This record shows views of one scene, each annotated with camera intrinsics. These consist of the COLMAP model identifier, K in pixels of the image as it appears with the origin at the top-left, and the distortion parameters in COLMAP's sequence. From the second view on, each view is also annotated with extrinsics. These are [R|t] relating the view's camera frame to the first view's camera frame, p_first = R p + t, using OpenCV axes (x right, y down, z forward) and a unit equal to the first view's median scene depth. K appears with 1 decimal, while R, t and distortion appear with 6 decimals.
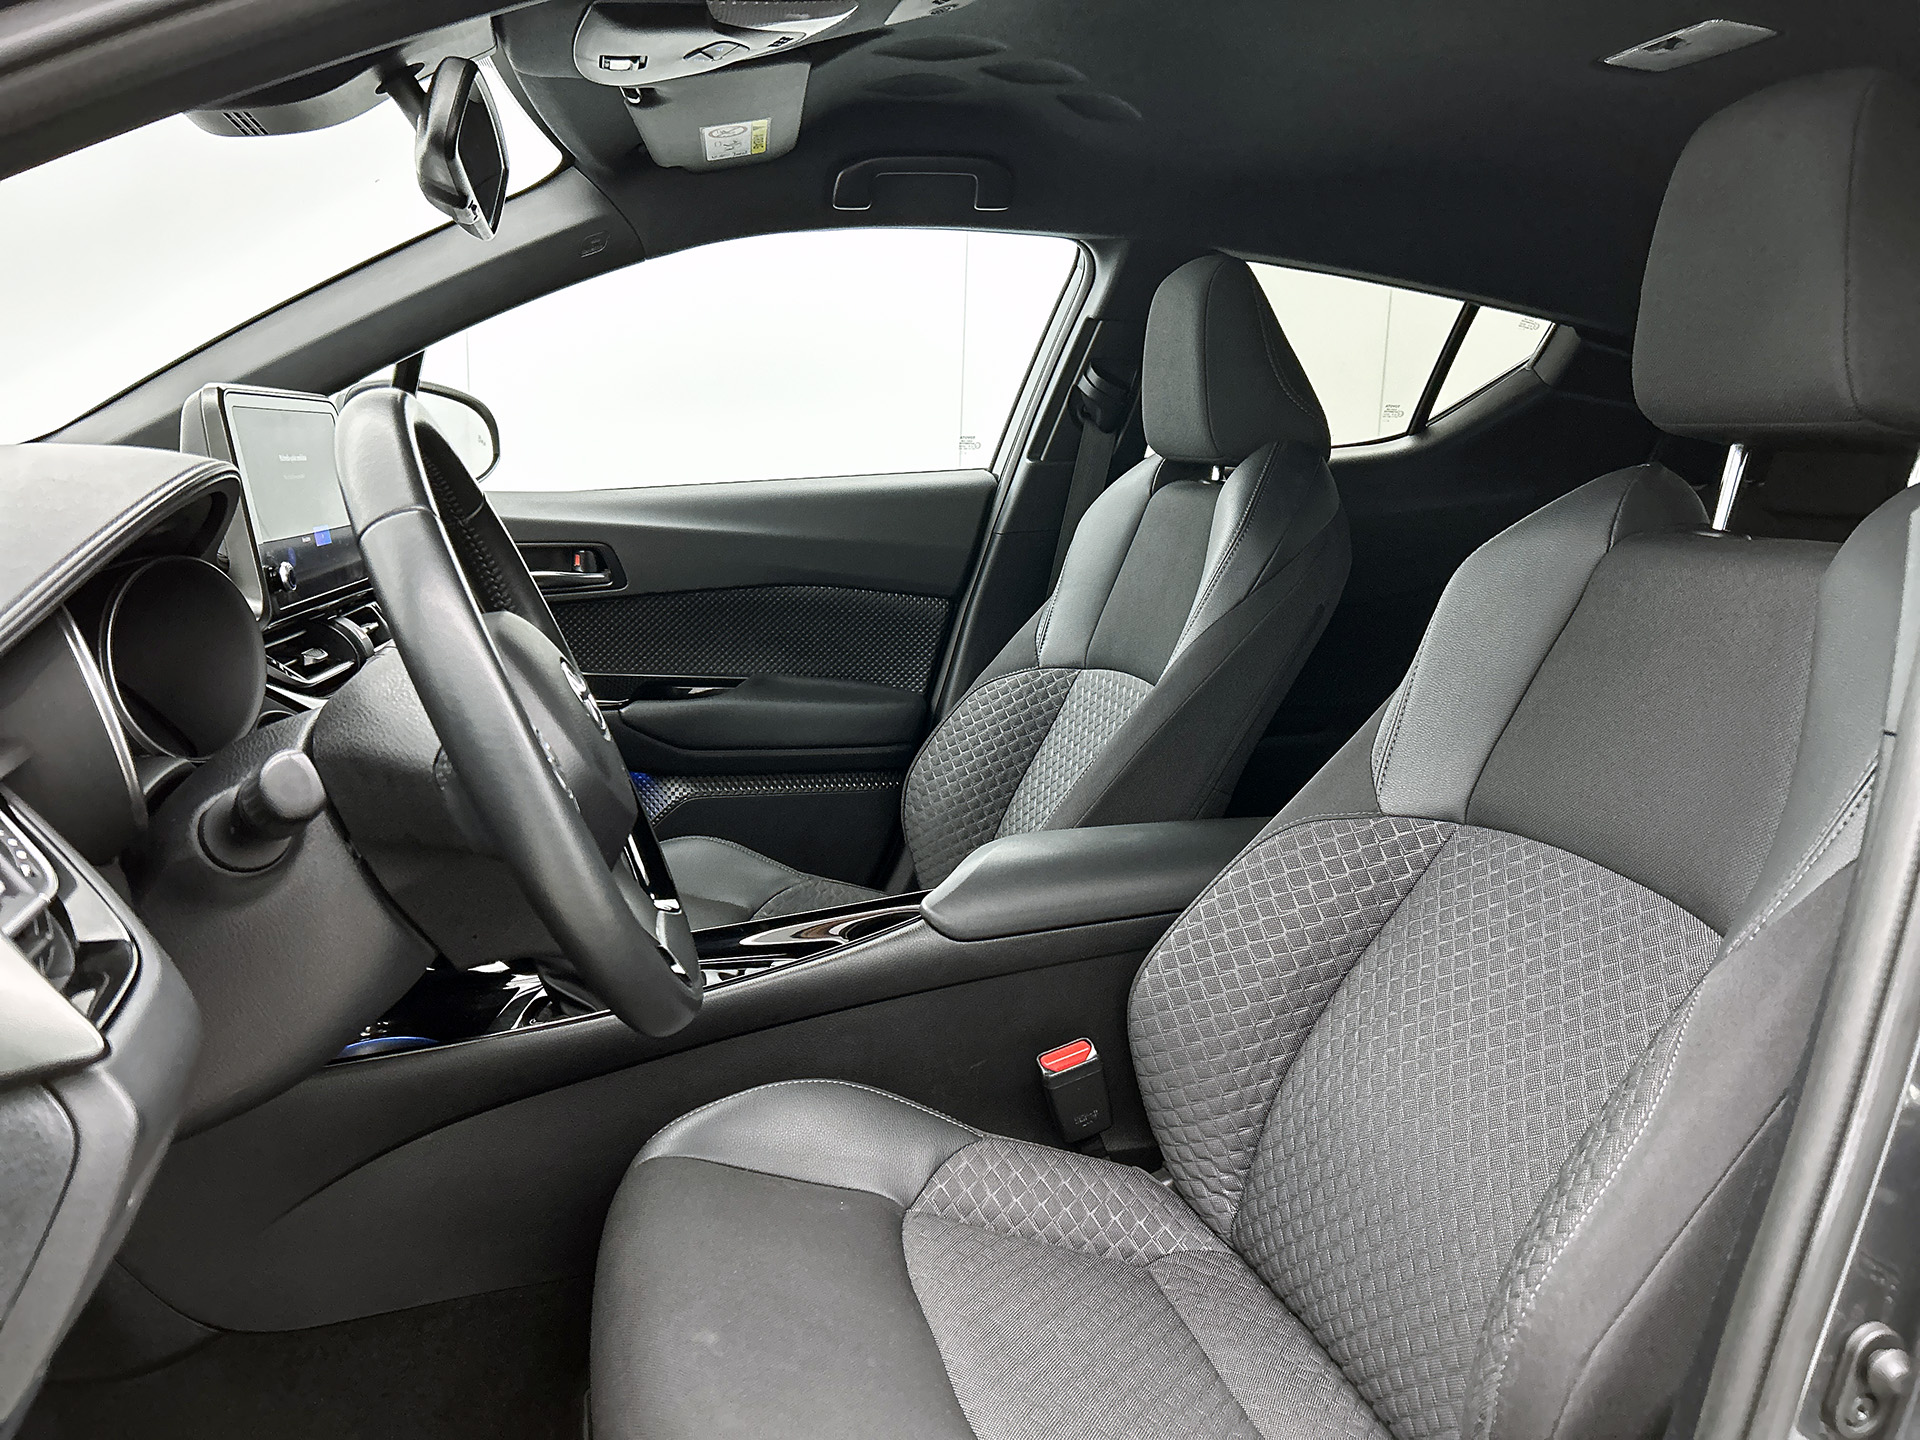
lens RADIAL K [[1506.0, 0, 955.6], [0, 1506.0, 728.0], [0, 0, 1]] dist [0.066556, -0.077228]
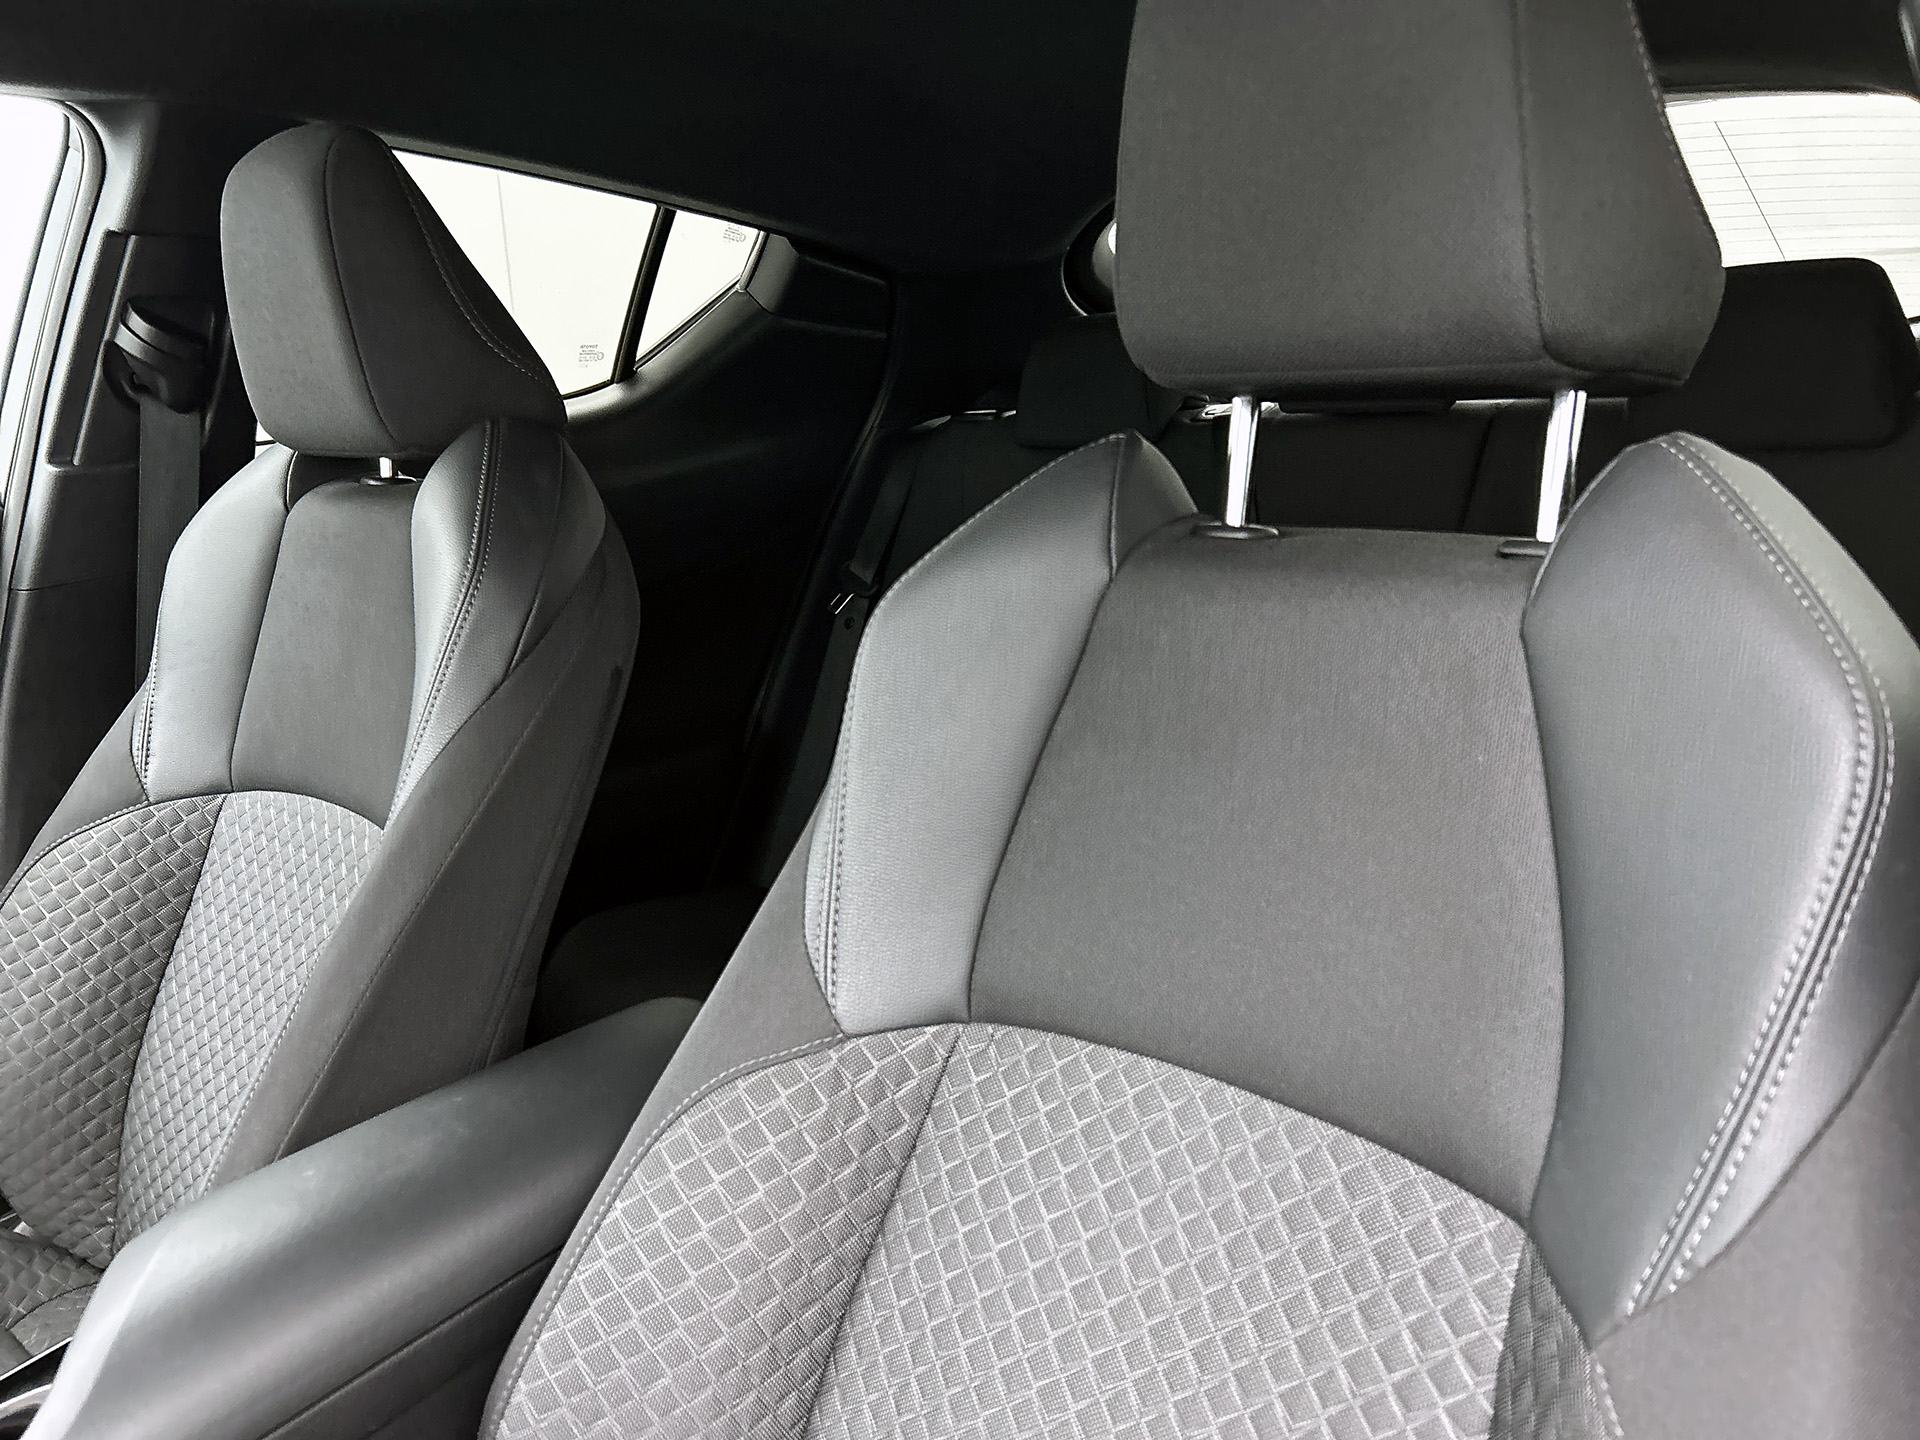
lens RADIAL K [[1506.0, 0, 984.1], [0, 1506.0, 753.6], [0, 0, 1]] dist [0.066556, -0.077228]
pose [[0.834176, -0.198413, 0.514570, 0.023112], [0.165464, 0.980098, 0.109680, -0.073268], [-0.526091, -0.006350, 0.850405, 0.289061]]
